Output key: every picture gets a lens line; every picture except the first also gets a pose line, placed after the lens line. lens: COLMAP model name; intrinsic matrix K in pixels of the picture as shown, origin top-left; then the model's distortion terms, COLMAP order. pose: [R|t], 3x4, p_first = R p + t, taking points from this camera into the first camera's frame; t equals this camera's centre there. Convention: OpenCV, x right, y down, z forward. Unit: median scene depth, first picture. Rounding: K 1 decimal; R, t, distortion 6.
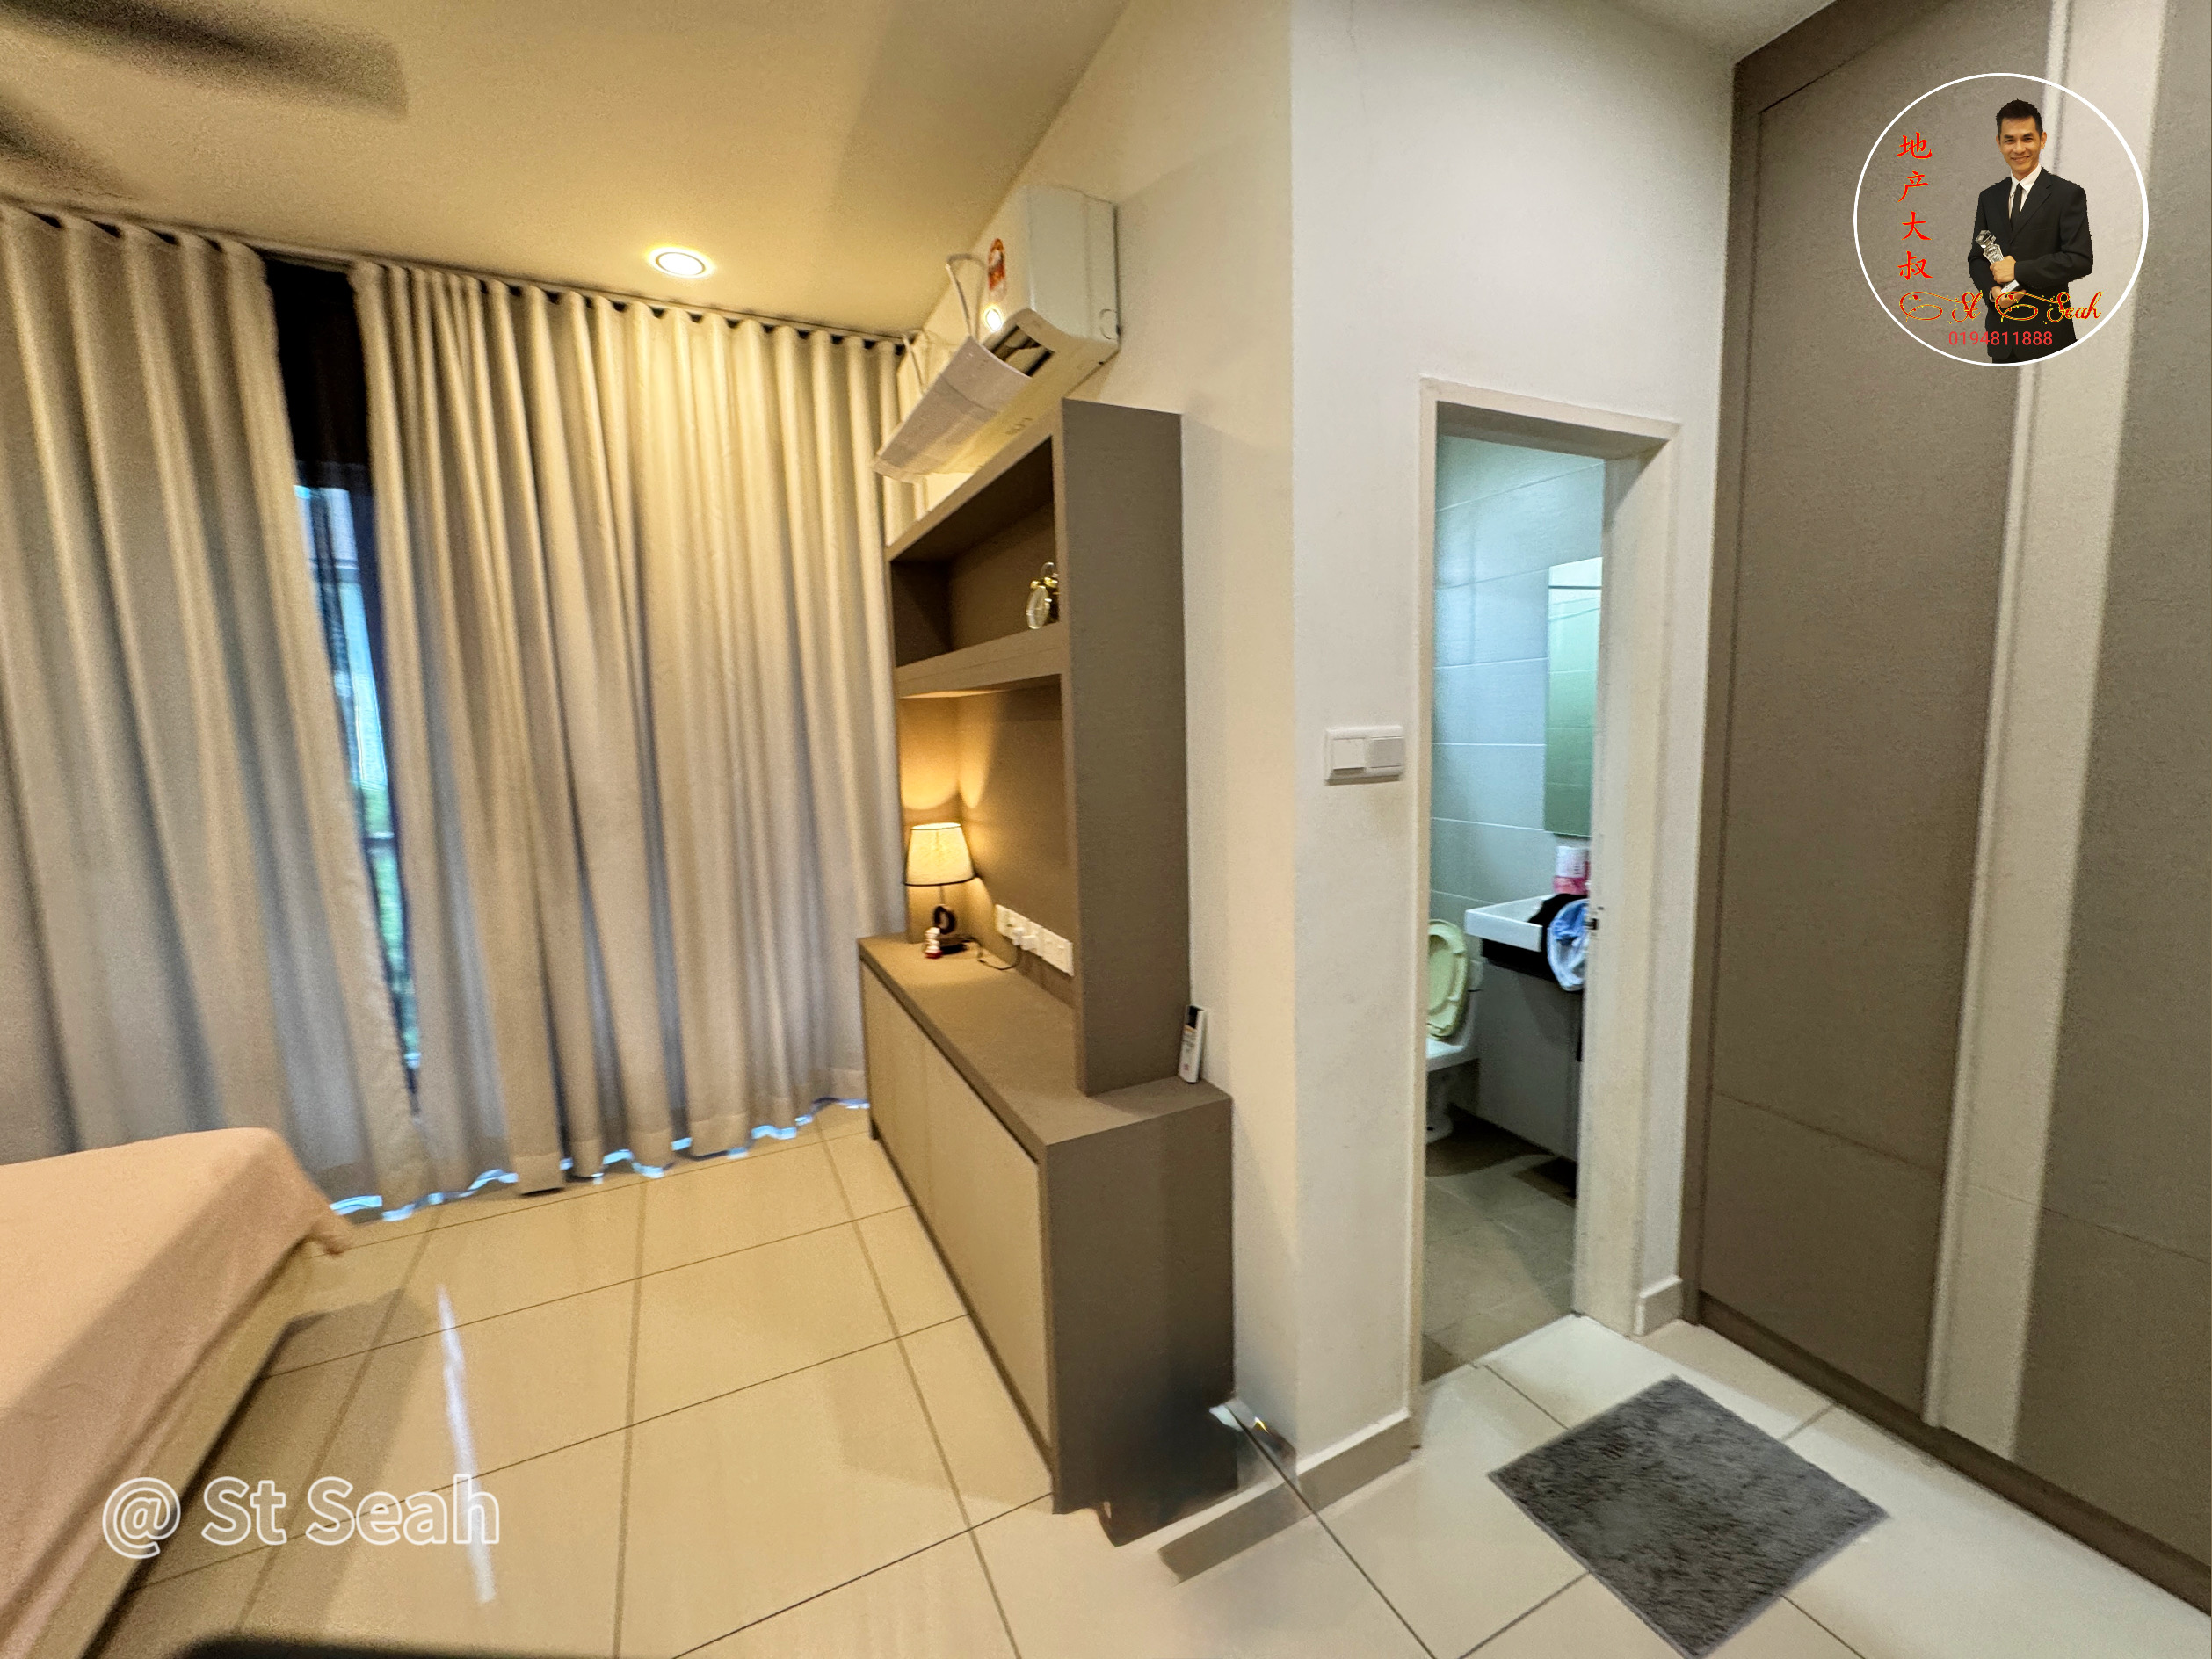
lens RADIAL K [[885.0, 0, 1102.8], [0, 885.0, 828.3], [0, 0, 1]] dist [-0.002596, 0.000318]
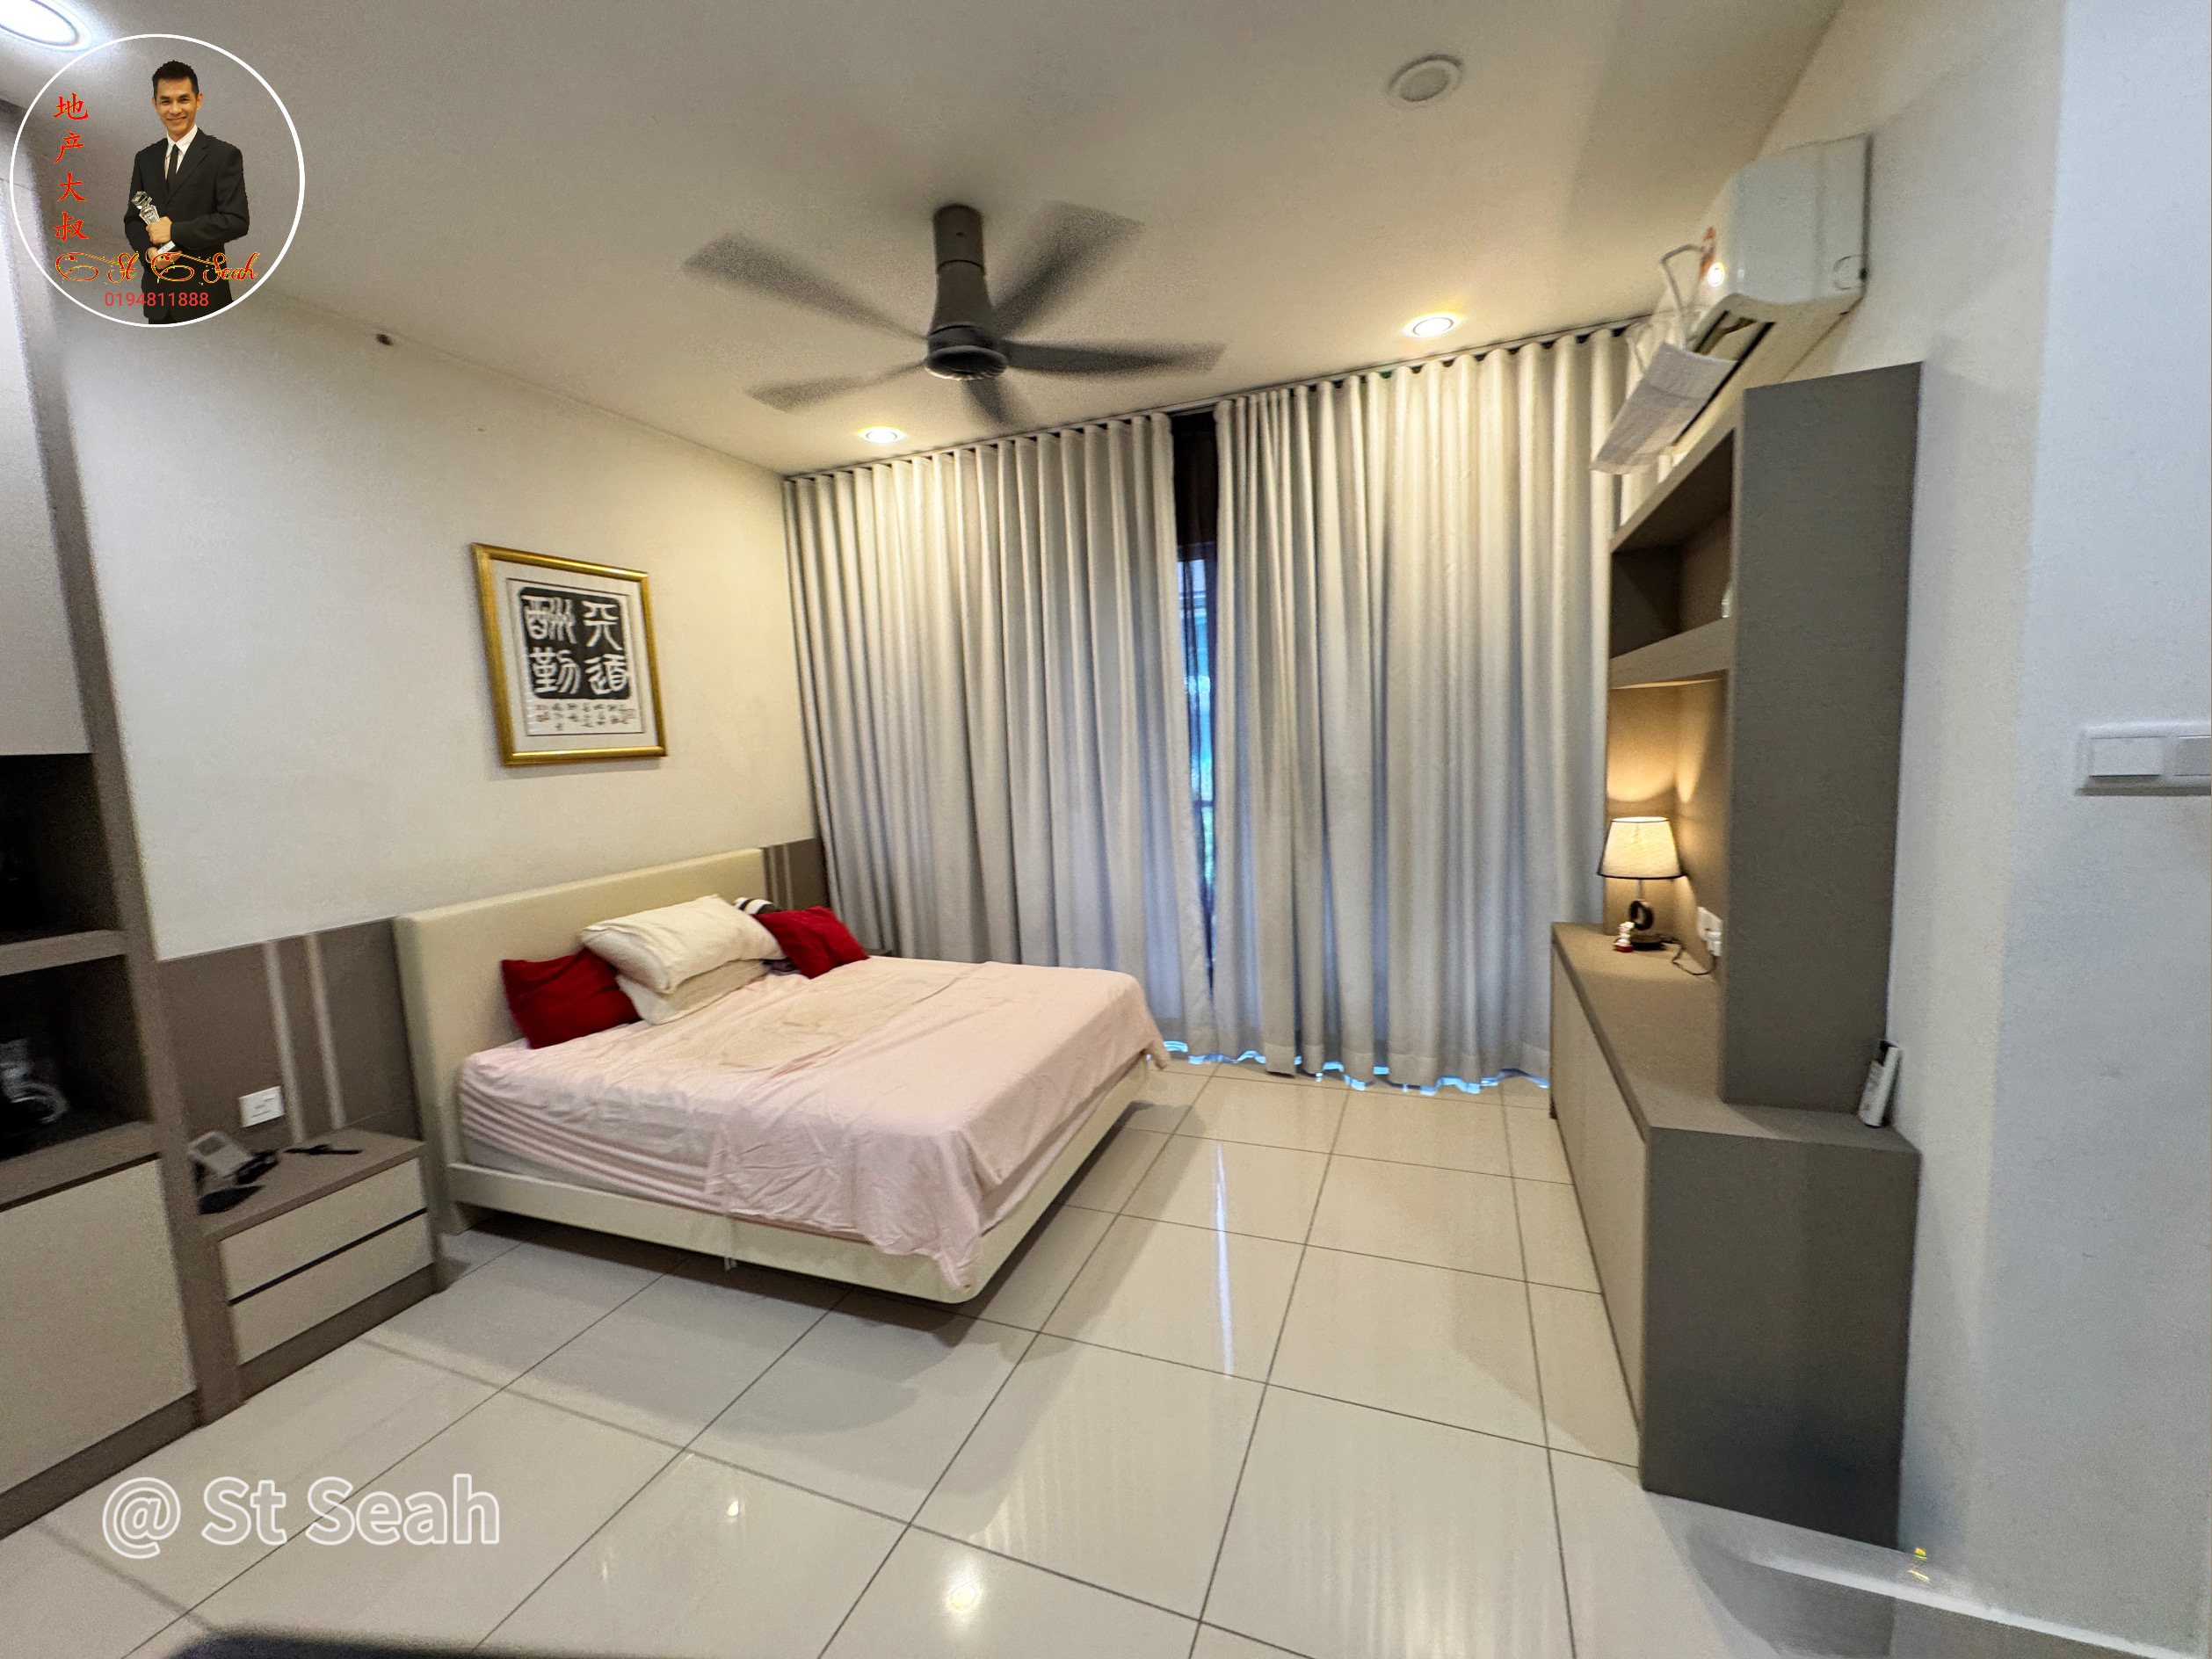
lens RADIAL K [[885.0, 0, 1102.8], [0, 885.0, 828.3], [0, 0, 1]] dist [-0.002596, 0.000318]
pose [[0.678206, 0.077938, -0.730728, 0.125975], [-0.064782, 0.996830, 0.046194, 0.001004], [0.732011, 0.016009, 0.681104, -0.103487]]
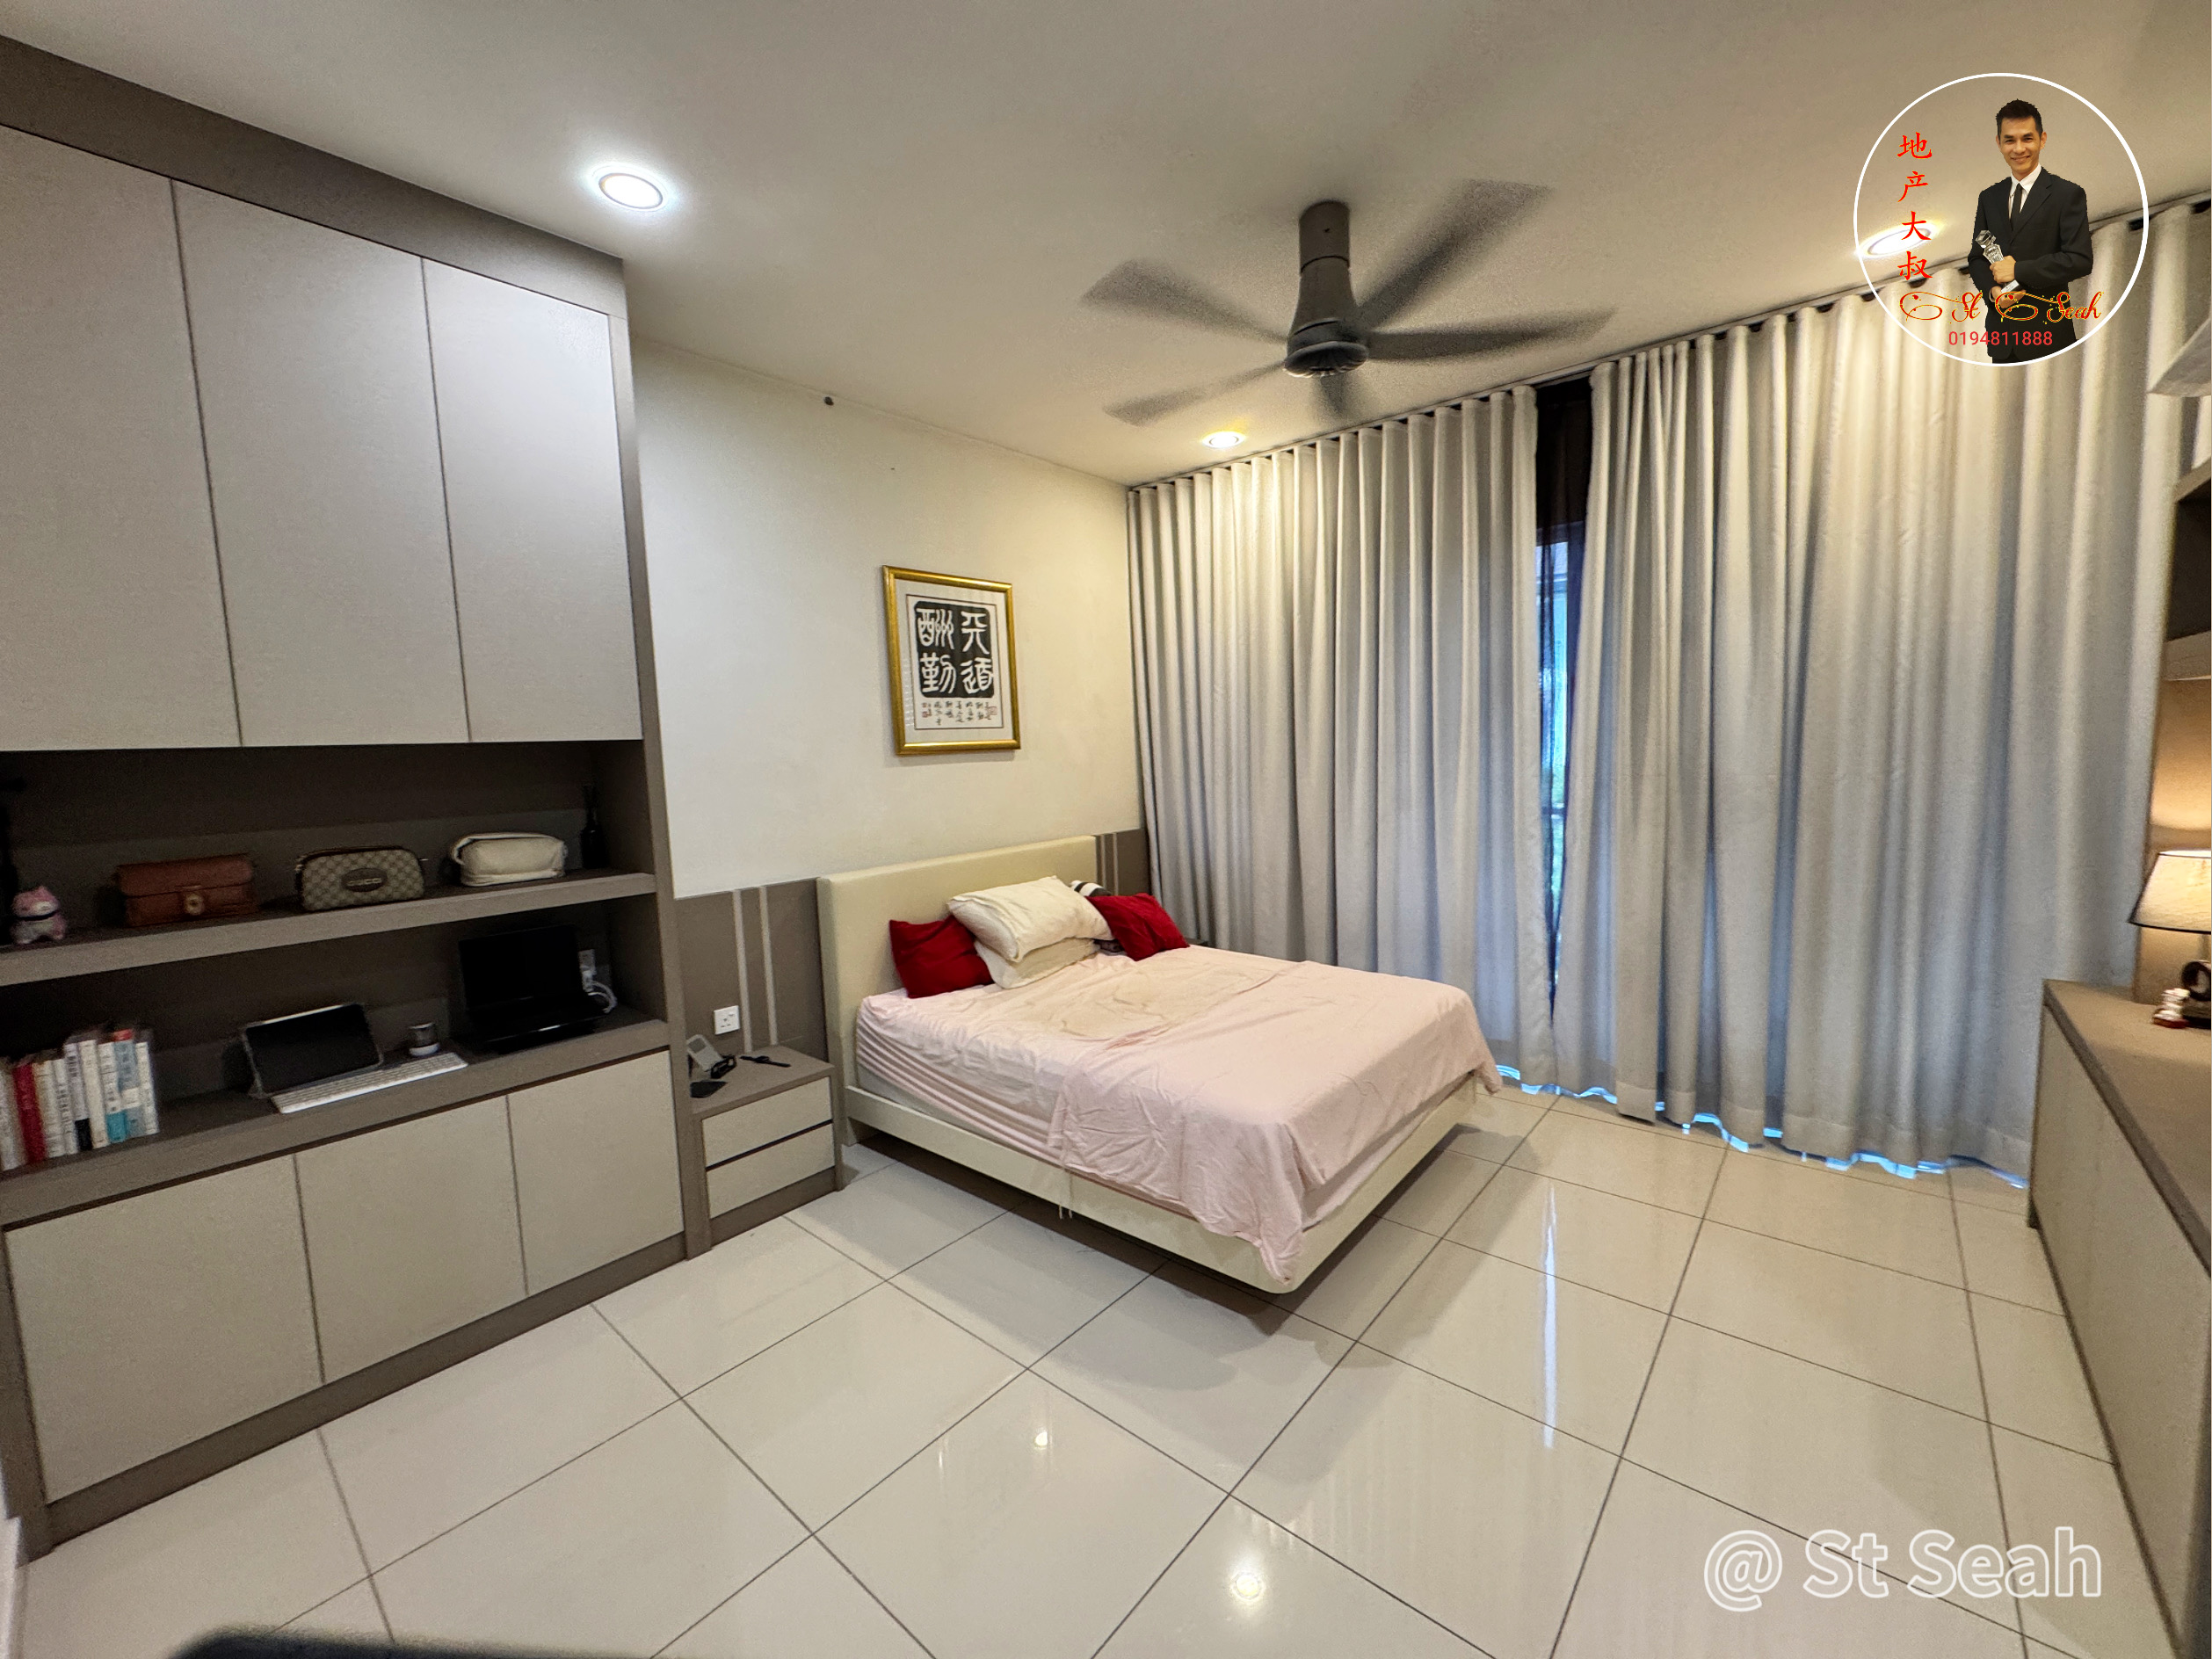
lens RADIAL K [[885.0, 0, 1102.8], [0, 885.0, 828.3], [0, 0, 1]] dist [-0.002596, 0.000318]
pose [[0.394391, 0.105666, -0.912848, 0.118158], [-0.090451, 0.993007, 0.075866, 0.004132], [0.914481, 0.052647, 0.401190, -0.138938]]
